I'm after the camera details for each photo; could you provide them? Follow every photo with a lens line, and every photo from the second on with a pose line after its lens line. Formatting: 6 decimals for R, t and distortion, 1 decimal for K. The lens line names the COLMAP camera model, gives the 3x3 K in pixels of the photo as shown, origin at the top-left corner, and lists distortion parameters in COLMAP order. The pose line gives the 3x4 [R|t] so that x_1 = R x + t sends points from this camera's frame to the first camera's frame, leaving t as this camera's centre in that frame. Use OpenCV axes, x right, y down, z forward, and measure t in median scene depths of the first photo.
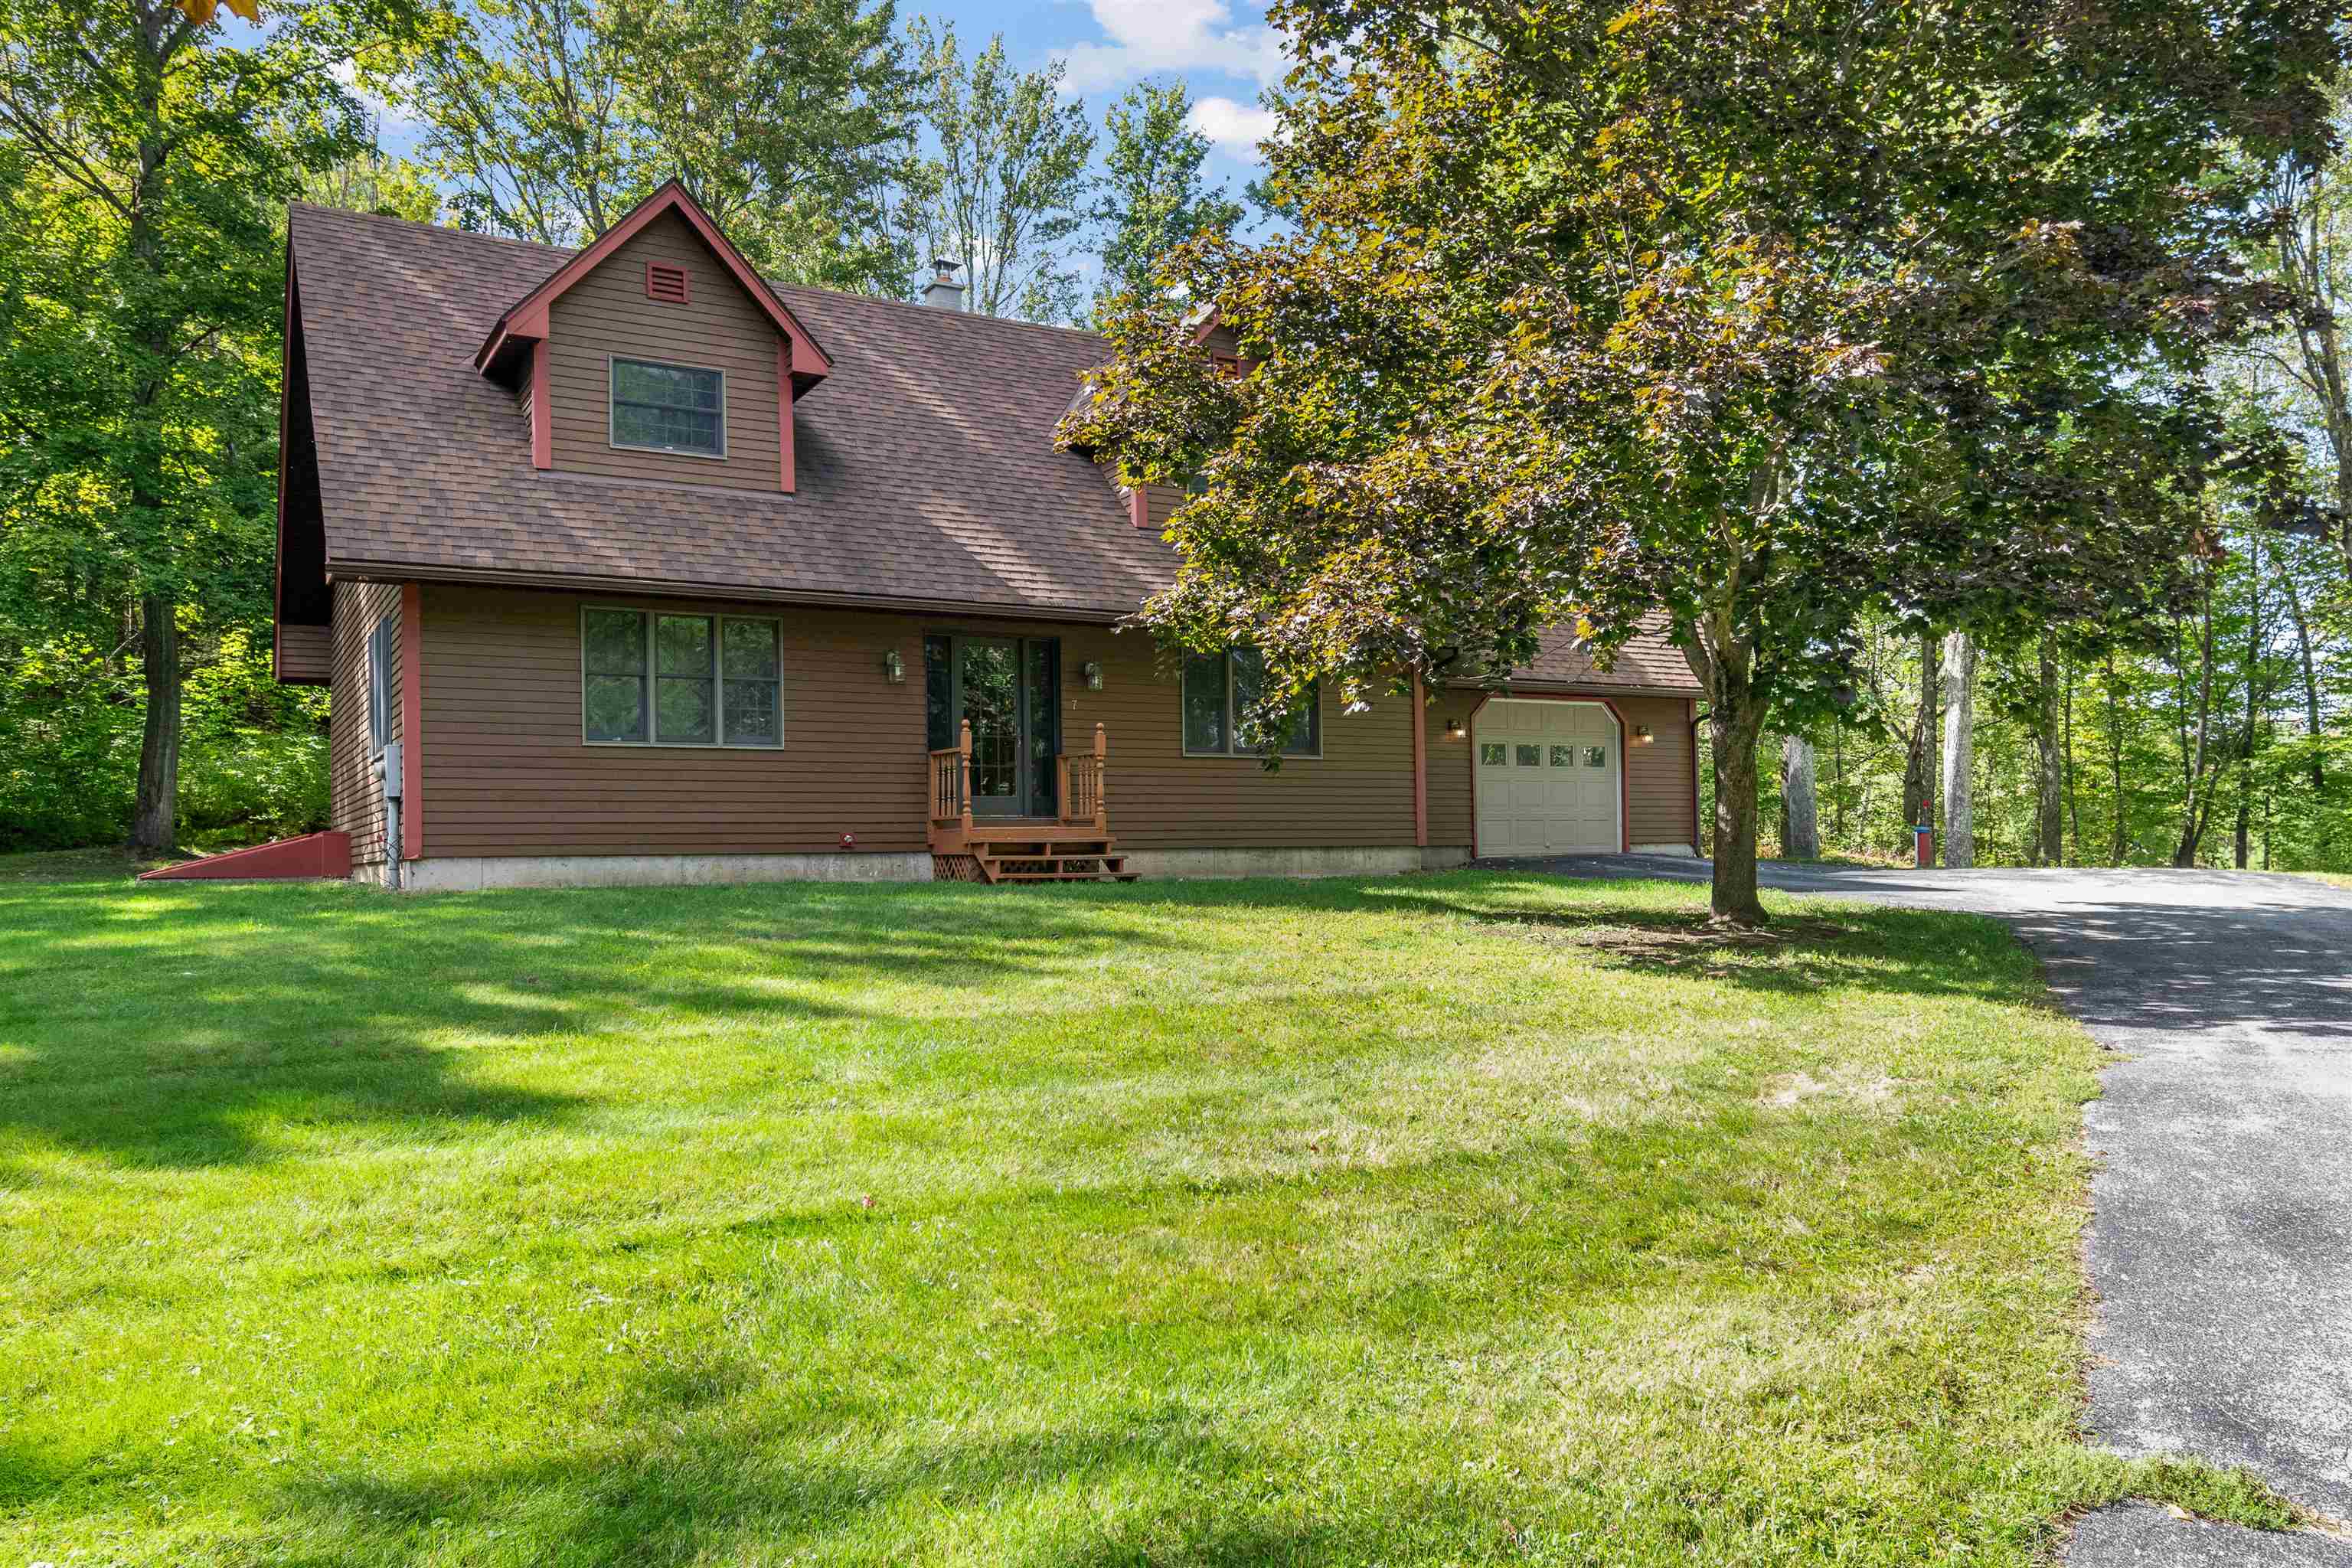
lens RADIAL K [[1731.9, 0, 1184.8], [0, 1731.9, 852.8], [0, 0, 1]] dist [0.004395, 0.000213]
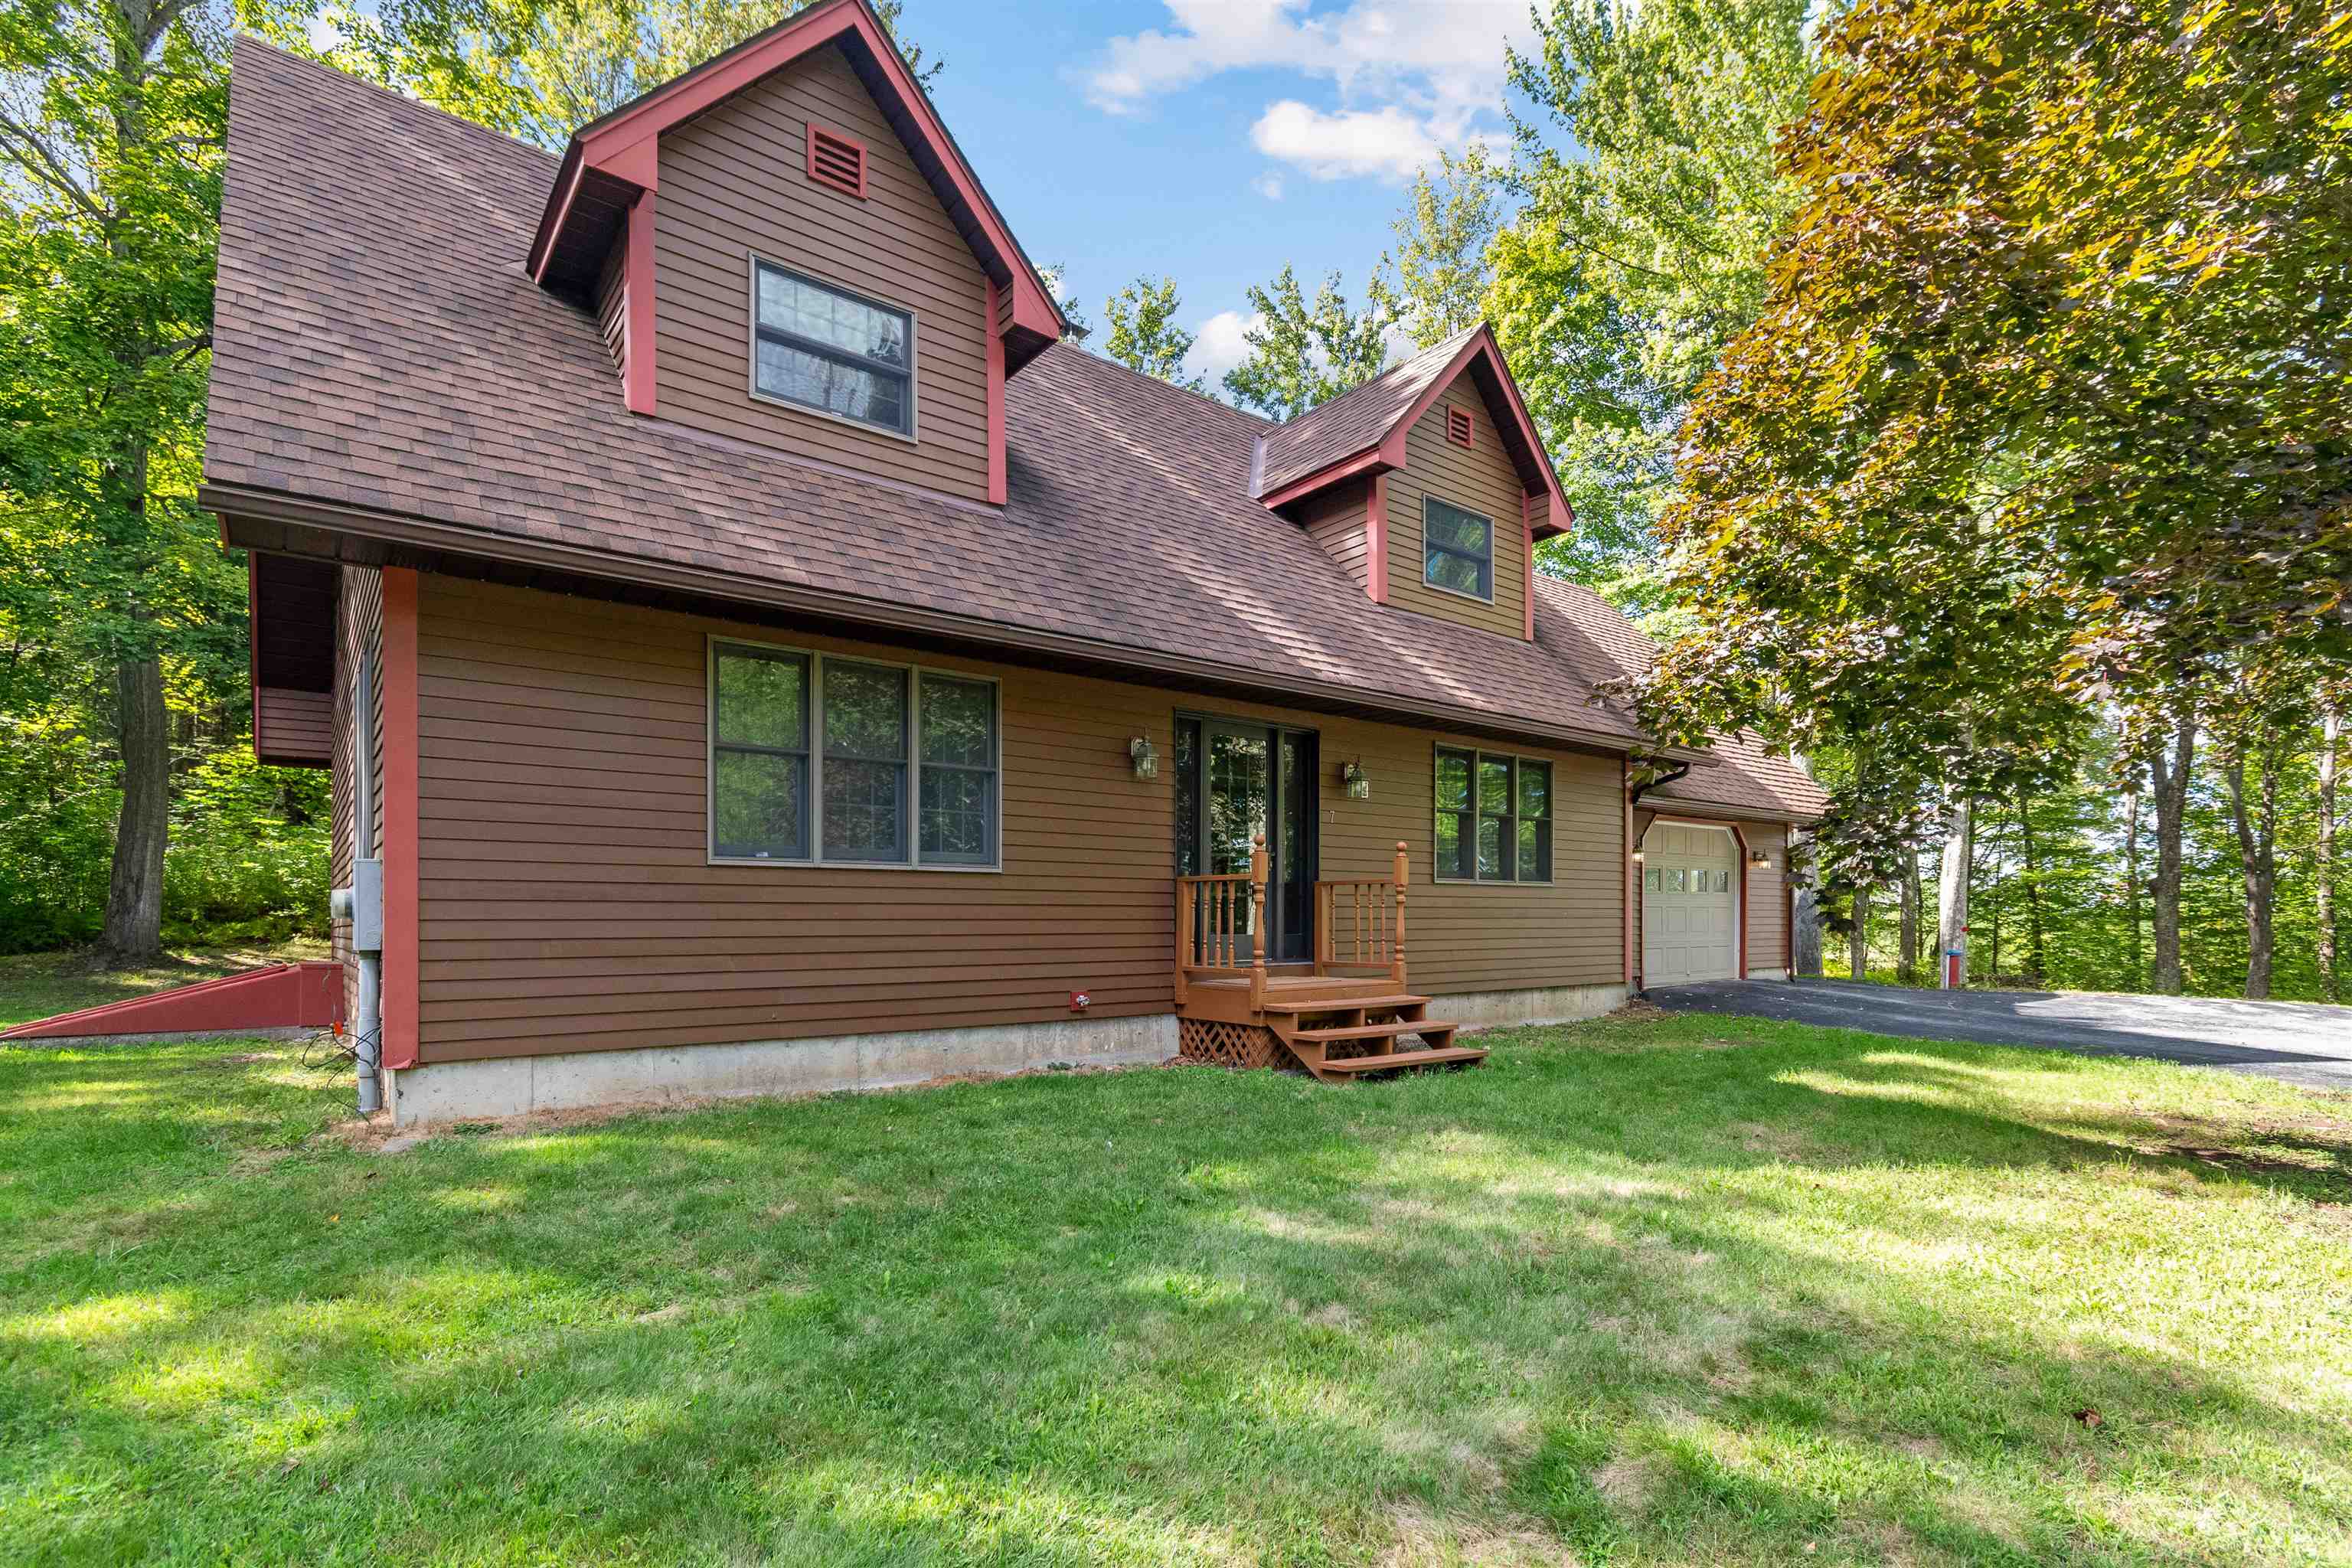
lens RADIAL K [[1182.2, 0, 1178.7], [0, 1182.2, 928.5], [0, 0, 1]] dist [0.003451, 0.001113]
pose [[0.993097, 0.013904, 0.116471, -0.210034], [-0.014849, 0.999864, 0.007243, -0.040801], [-0.116354, -0.008922, 0.993168, 0.515478]]
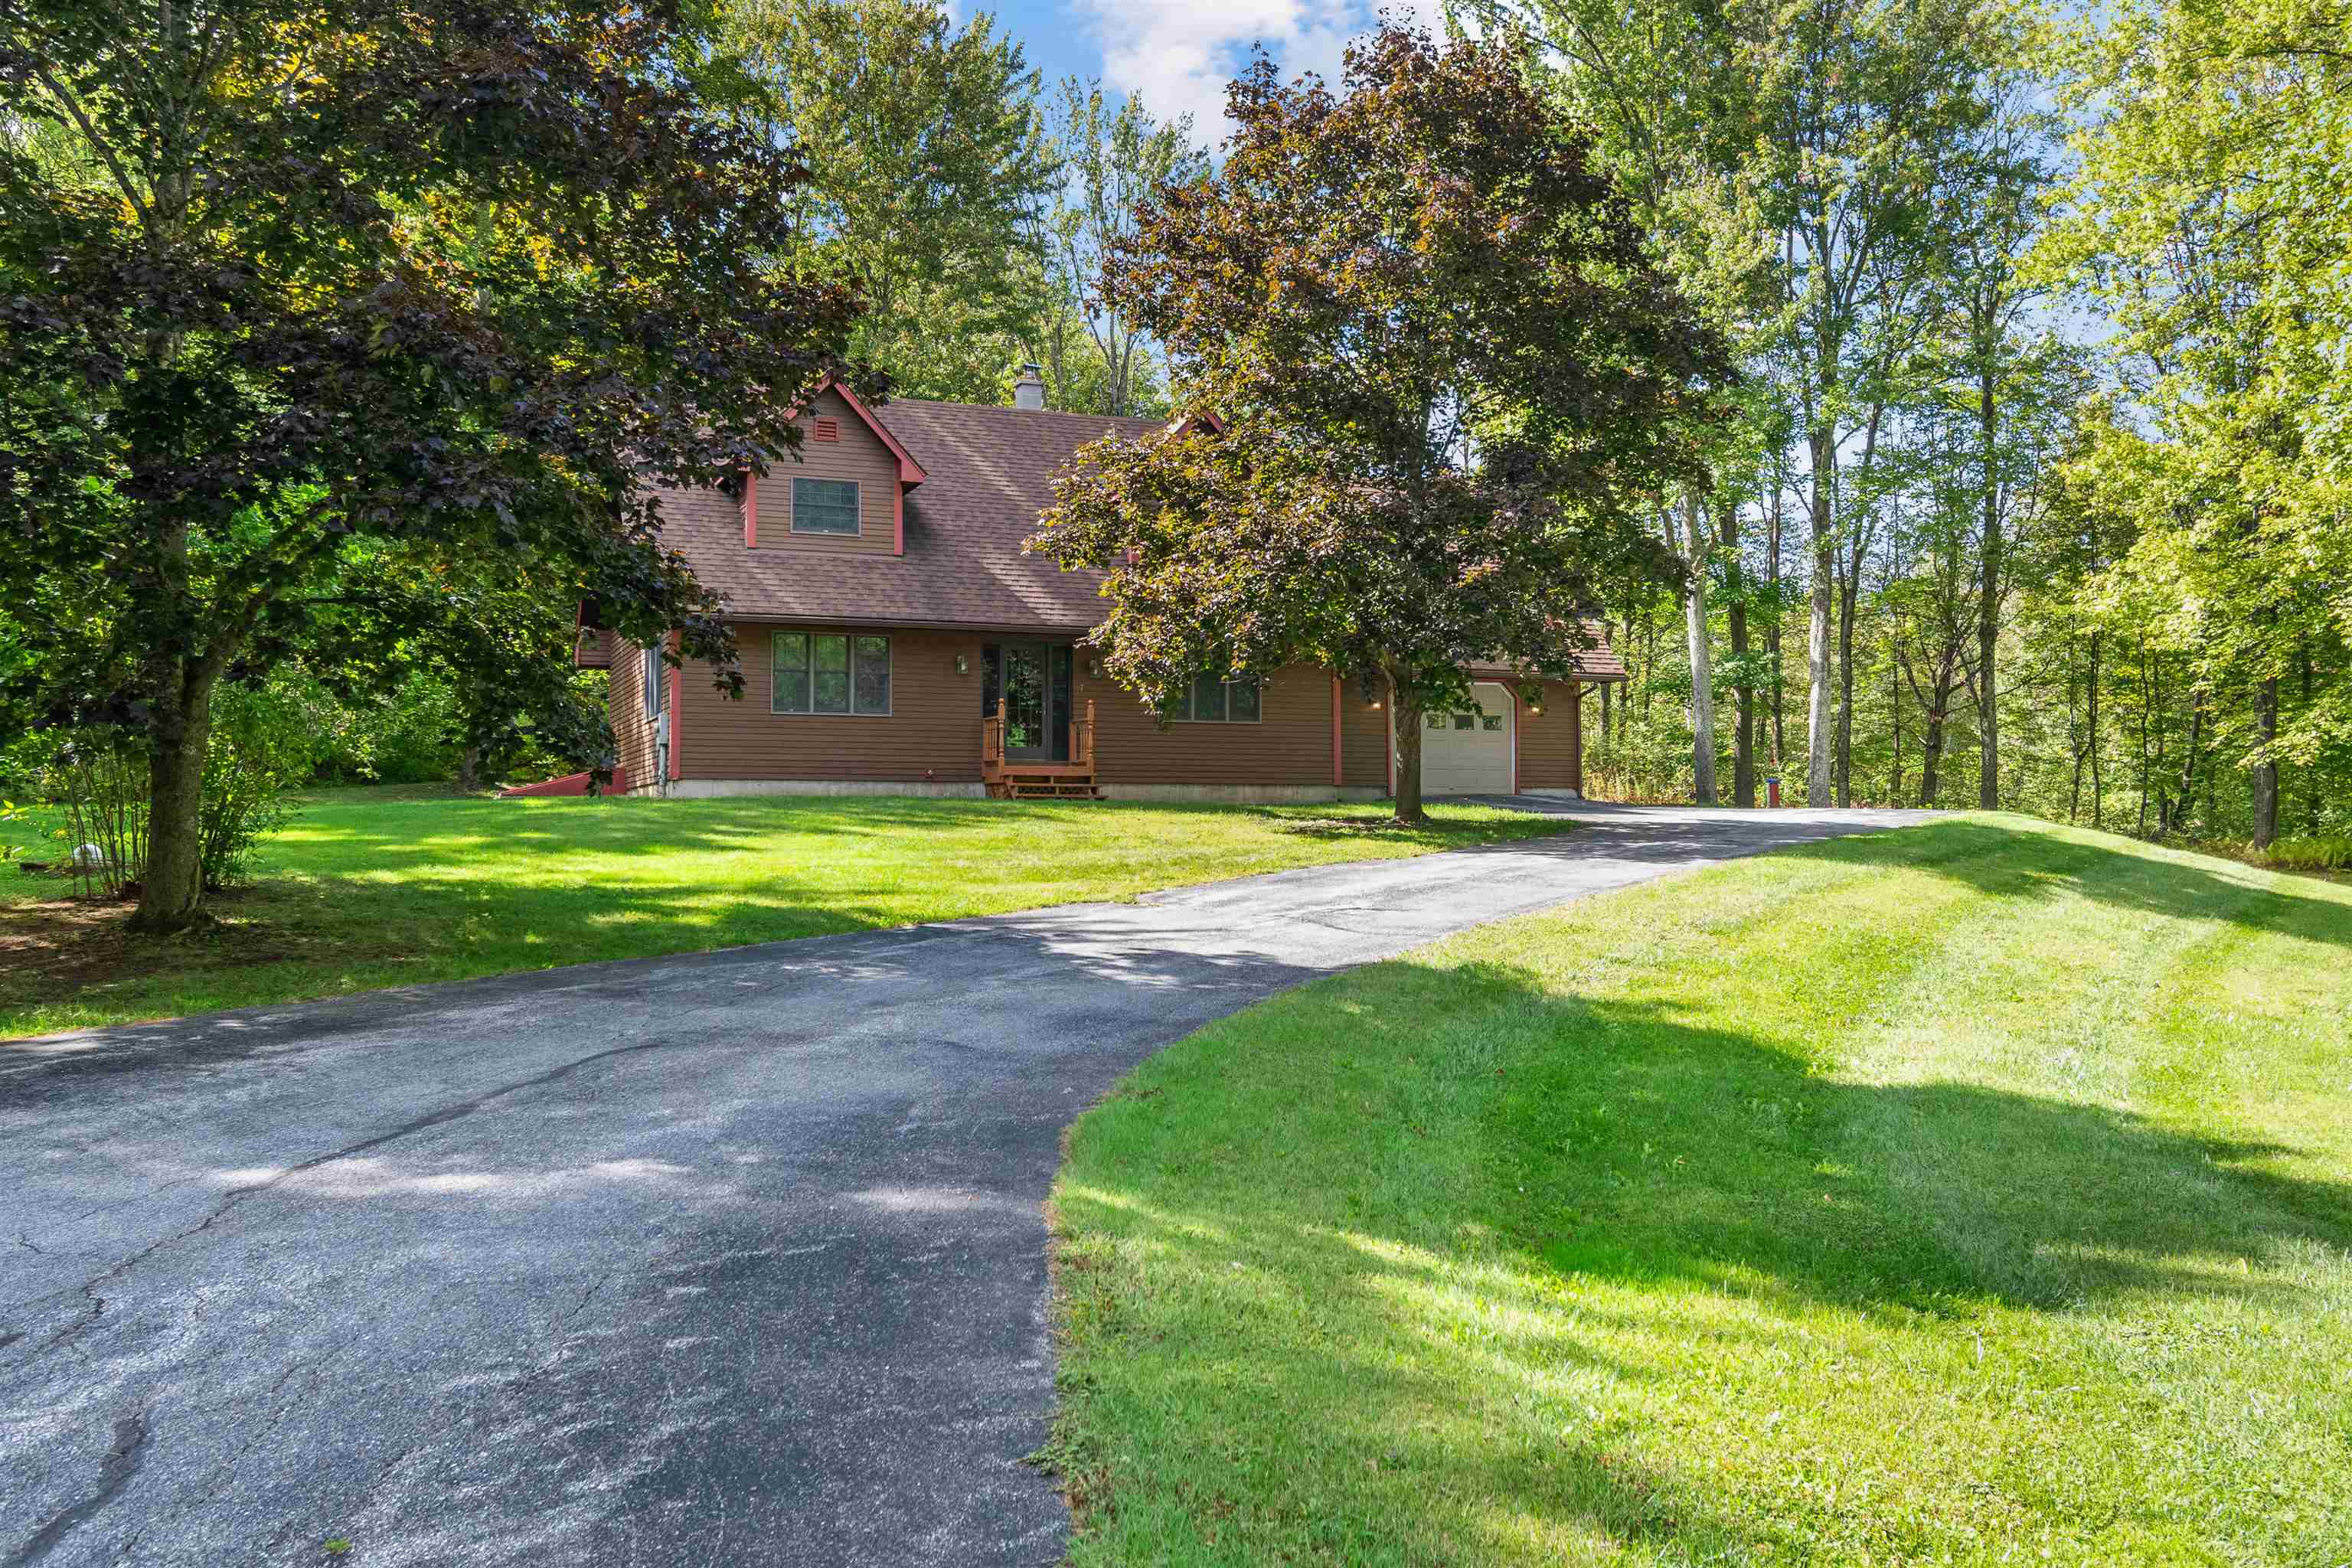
lens RADIAL K [[1931.8, 0, 1176.0], [0, 1931.8, 784.0], [0, 0, 1]] dist [0.001940, 0.000620]
pose [[0.991022, 0.010112, -0.133316, 0.264758], [-0.012745, 0.999740, -0.018910, 0.033109], [0.133090, 0.020439, 0.990893, -0.727108]]
